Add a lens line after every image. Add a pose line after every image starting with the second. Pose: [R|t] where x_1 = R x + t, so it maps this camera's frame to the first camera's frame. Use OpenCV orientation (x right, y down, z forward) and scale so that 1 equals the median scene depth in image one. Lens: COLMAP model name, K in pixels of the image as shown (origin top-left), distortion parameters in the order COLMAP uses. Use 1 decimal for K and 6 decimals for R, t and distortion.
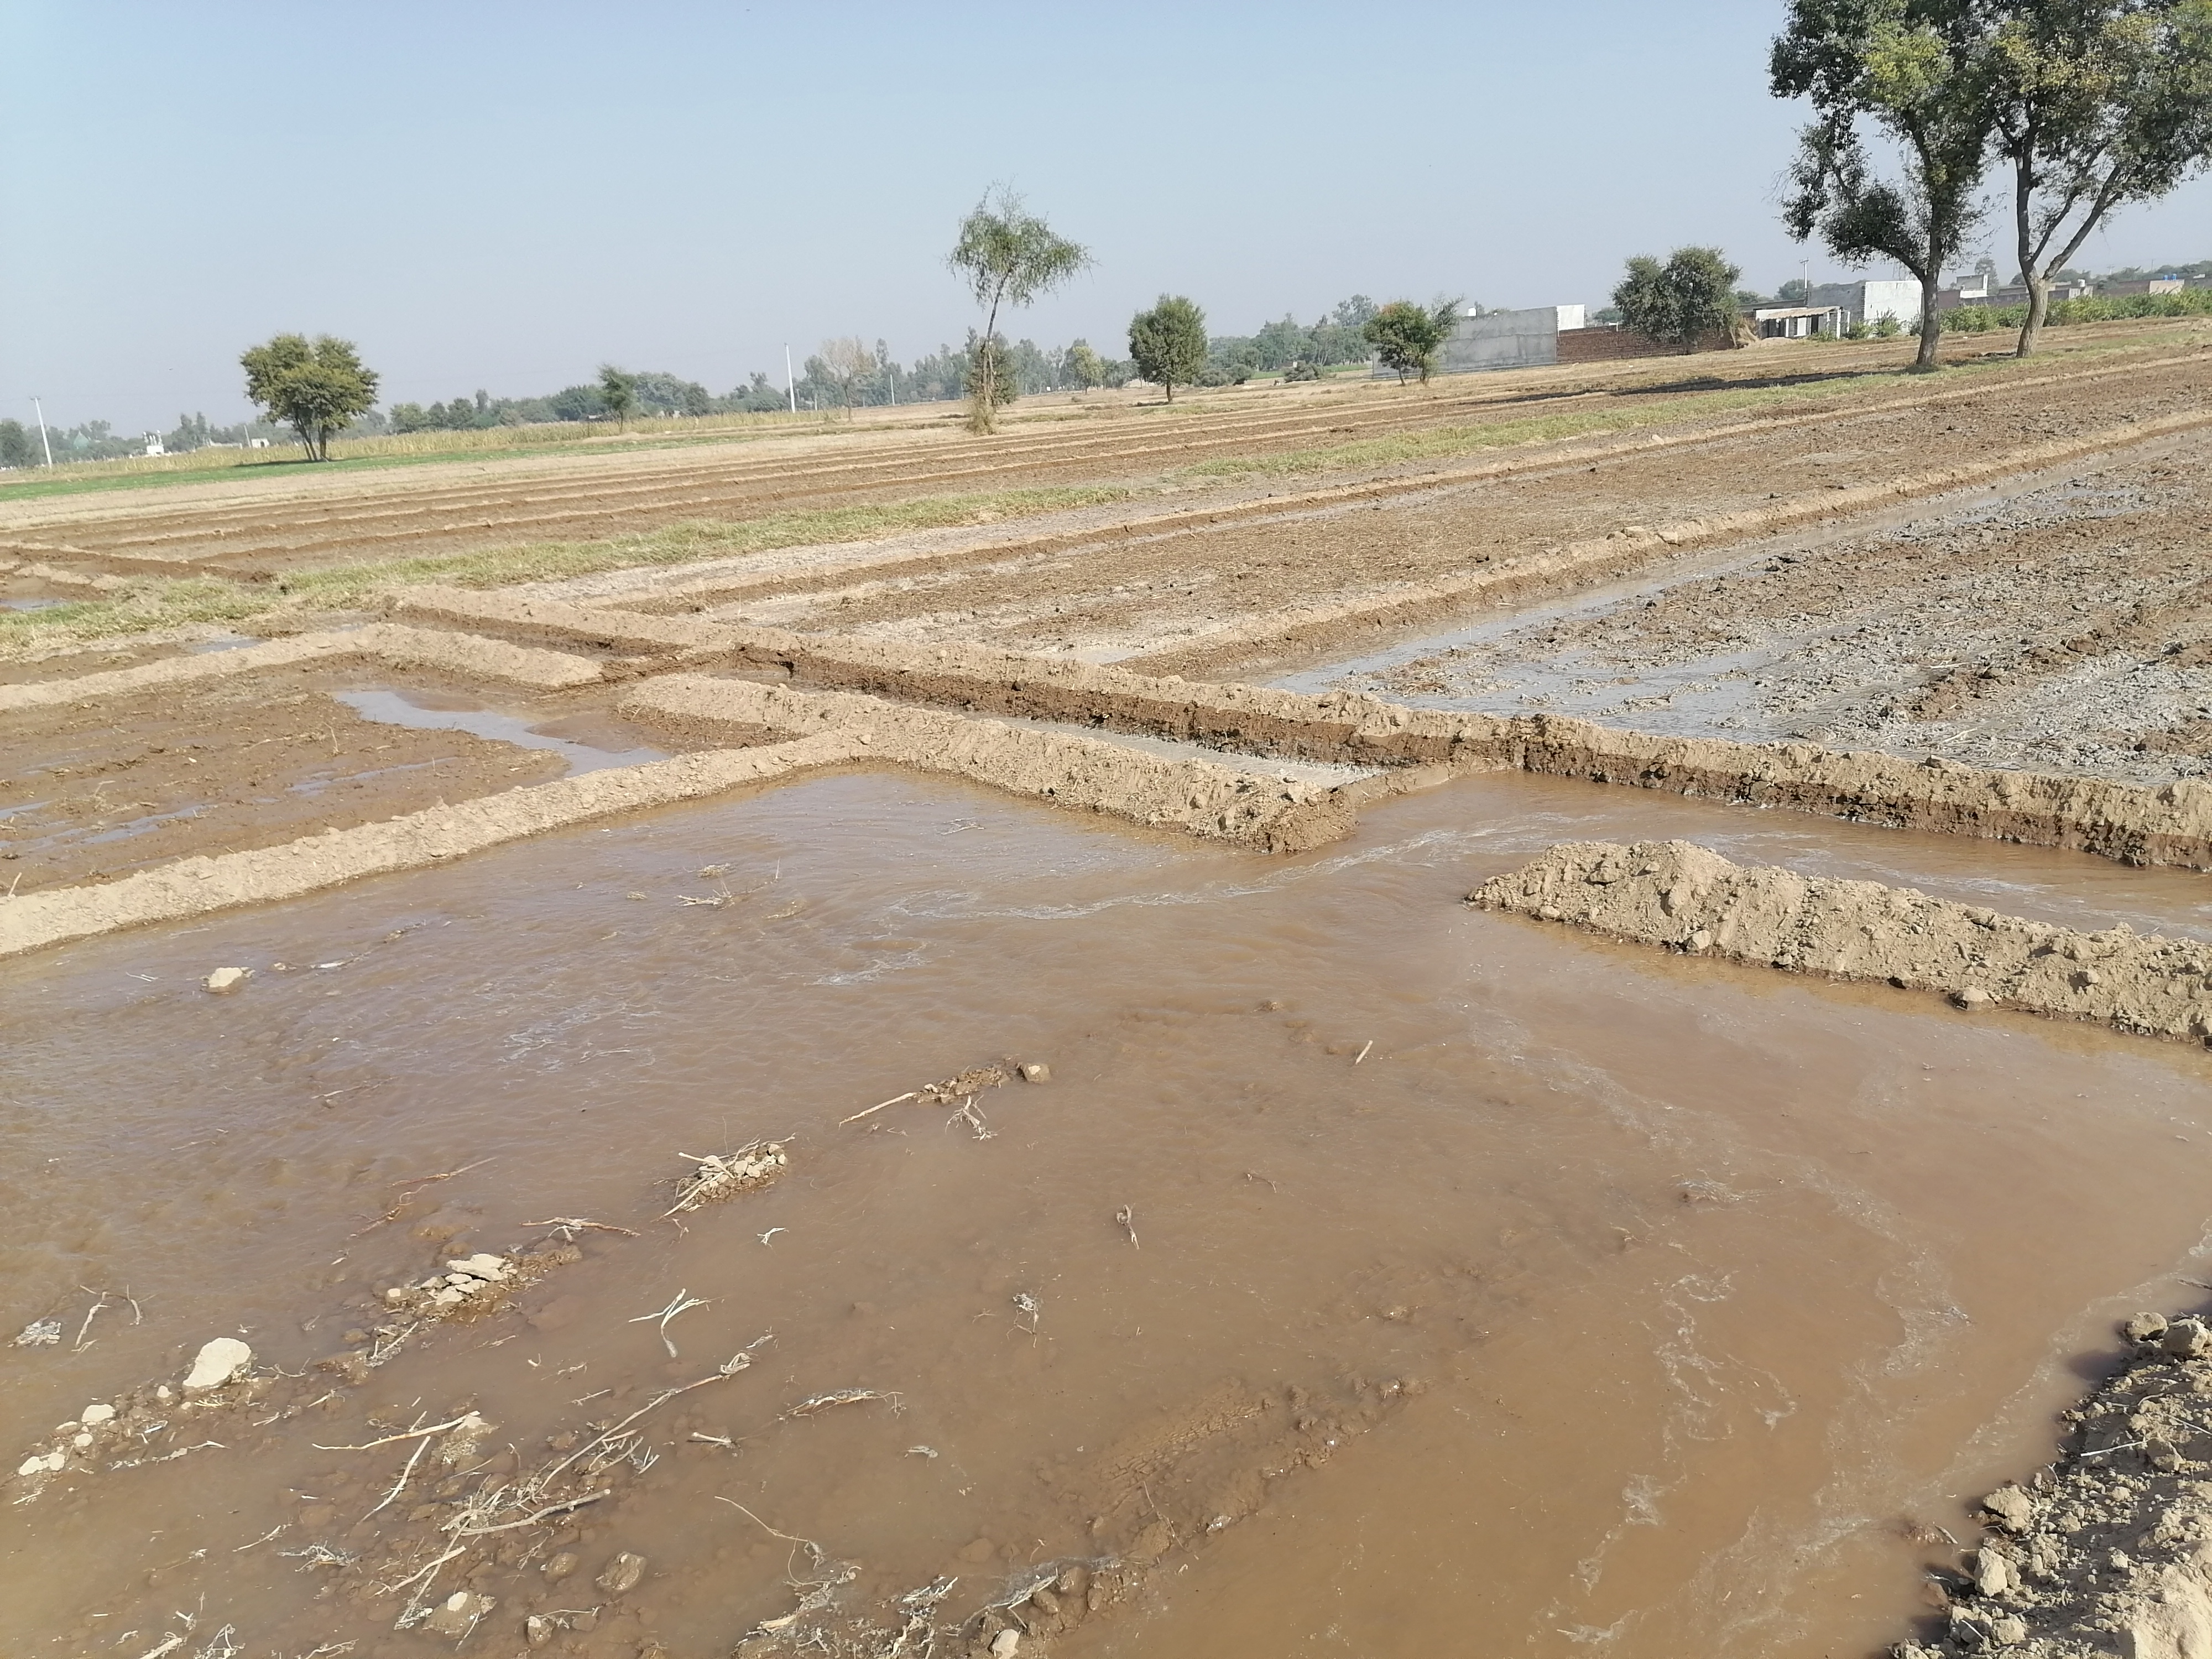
lens RADIAL K [[1647.5, 0, 1103.5], [0, 1647.5, 835.4], [0, 0, 1]] dist [0.101616, -0.115667]
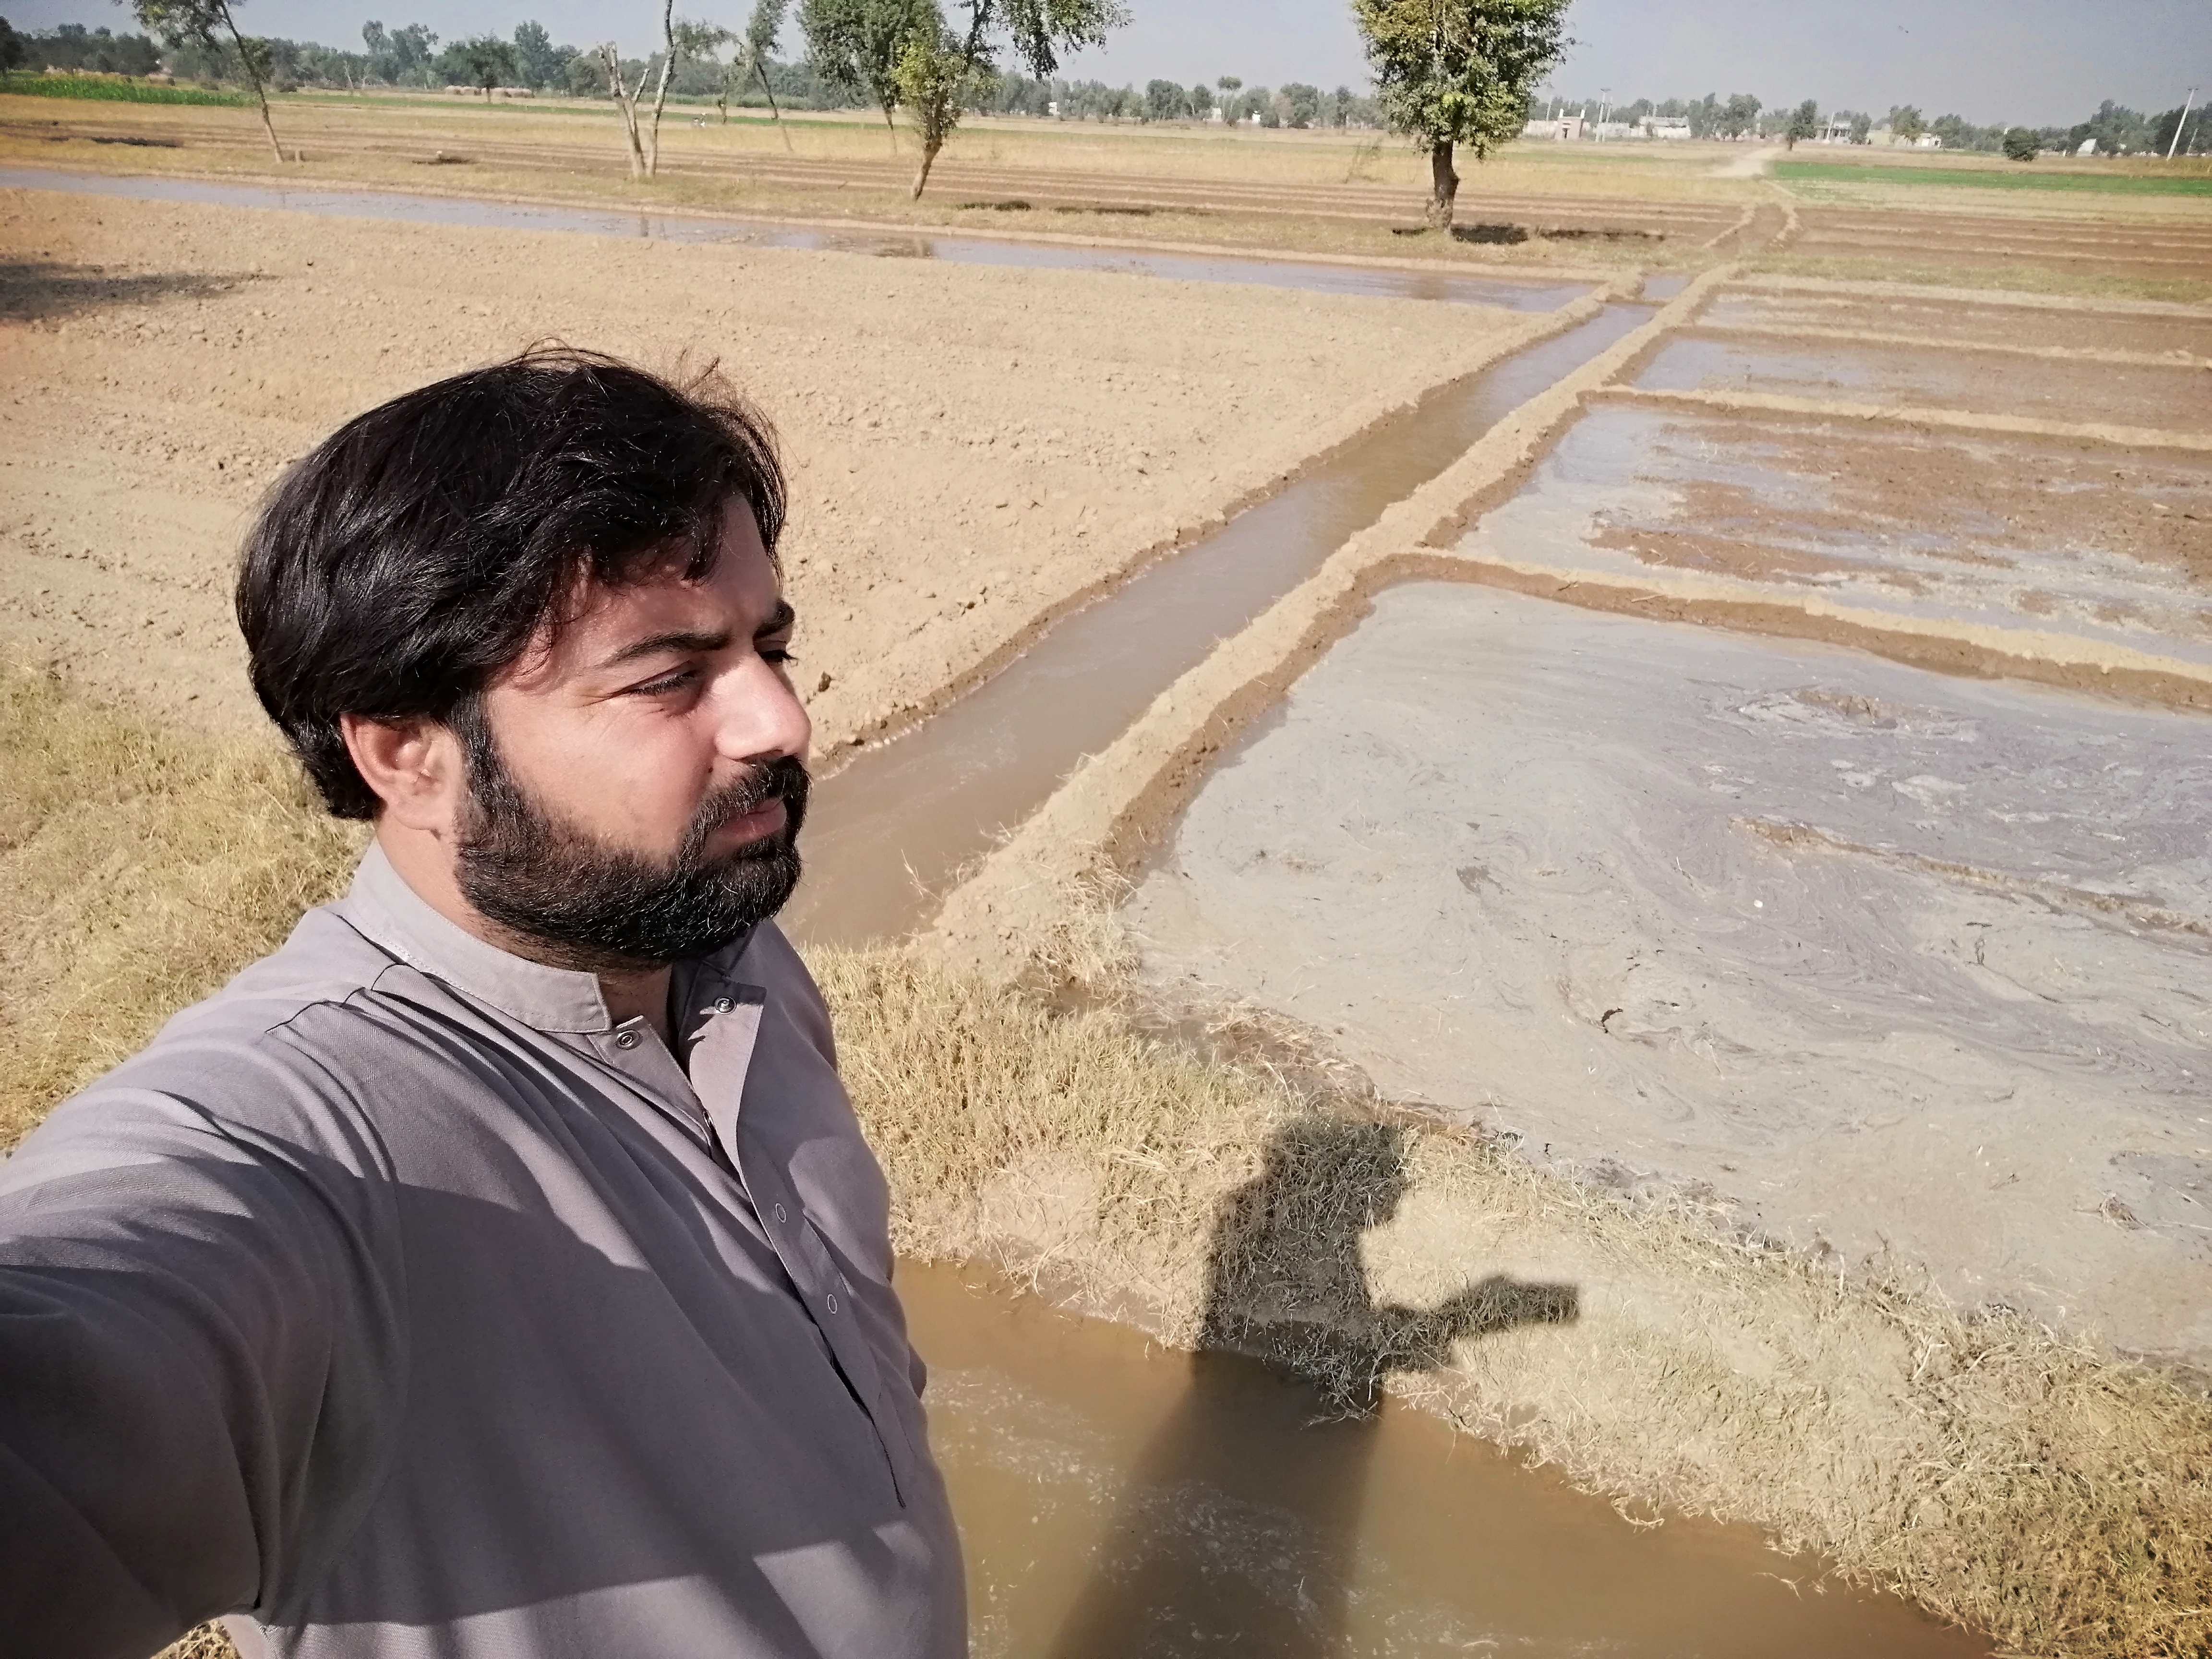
lens RADIAL K [[1489.3, 0, 1105.0], [0, 1489.3, 838.5], [0, 0, 1]] dist [0.019460, -0.008916]
pose [[0.395224, 0.481815, -0.782082, 0.173262], [-0.304226, 0.872006, 0.383474, -0.003224], [0.866744, 0.086372, 0.491218, -0.070948]]
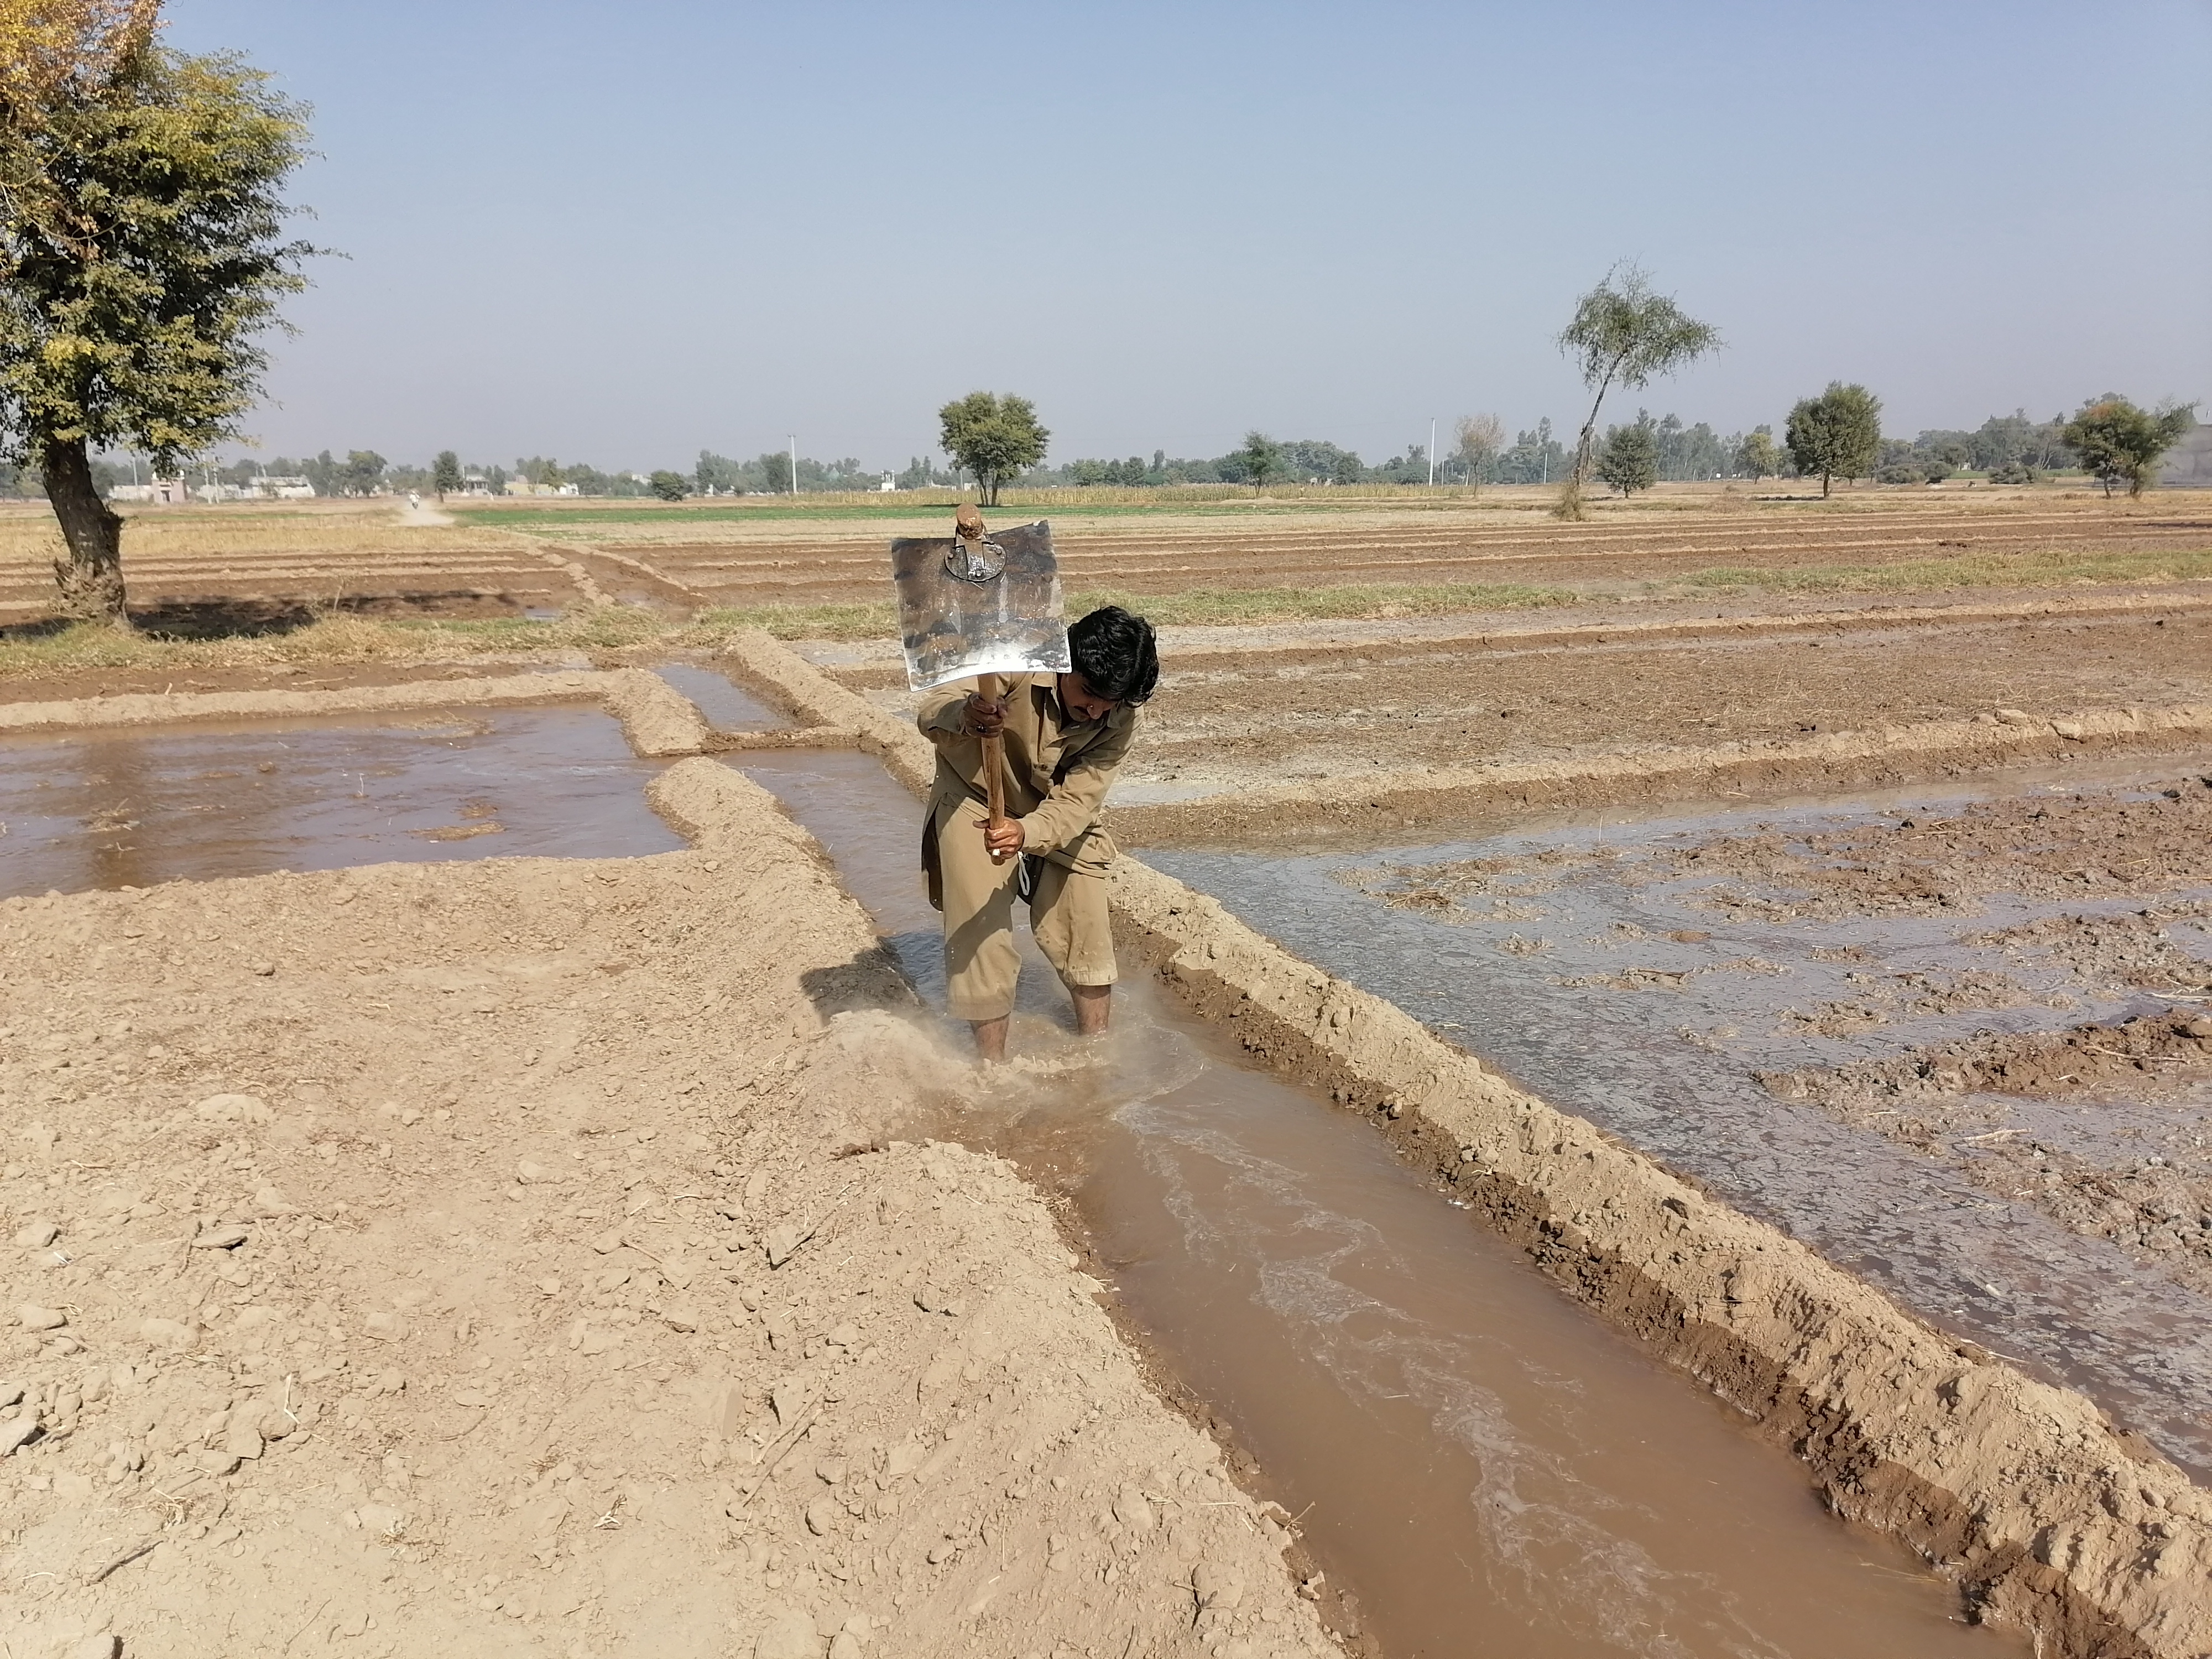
lens RADIAL K [[1647.5, 0, 1104.8], [0, 1647.5, 838.4], [0, 0, 1]] dist [0.101616, -0.115667]
pose [[0.925790, 0.140295, -0.351042, 0.031522], [-0.153922, 0.988021, -0.011066, -0.008506], [0.345285, 0.064278, 0.936294, 0.023376]]
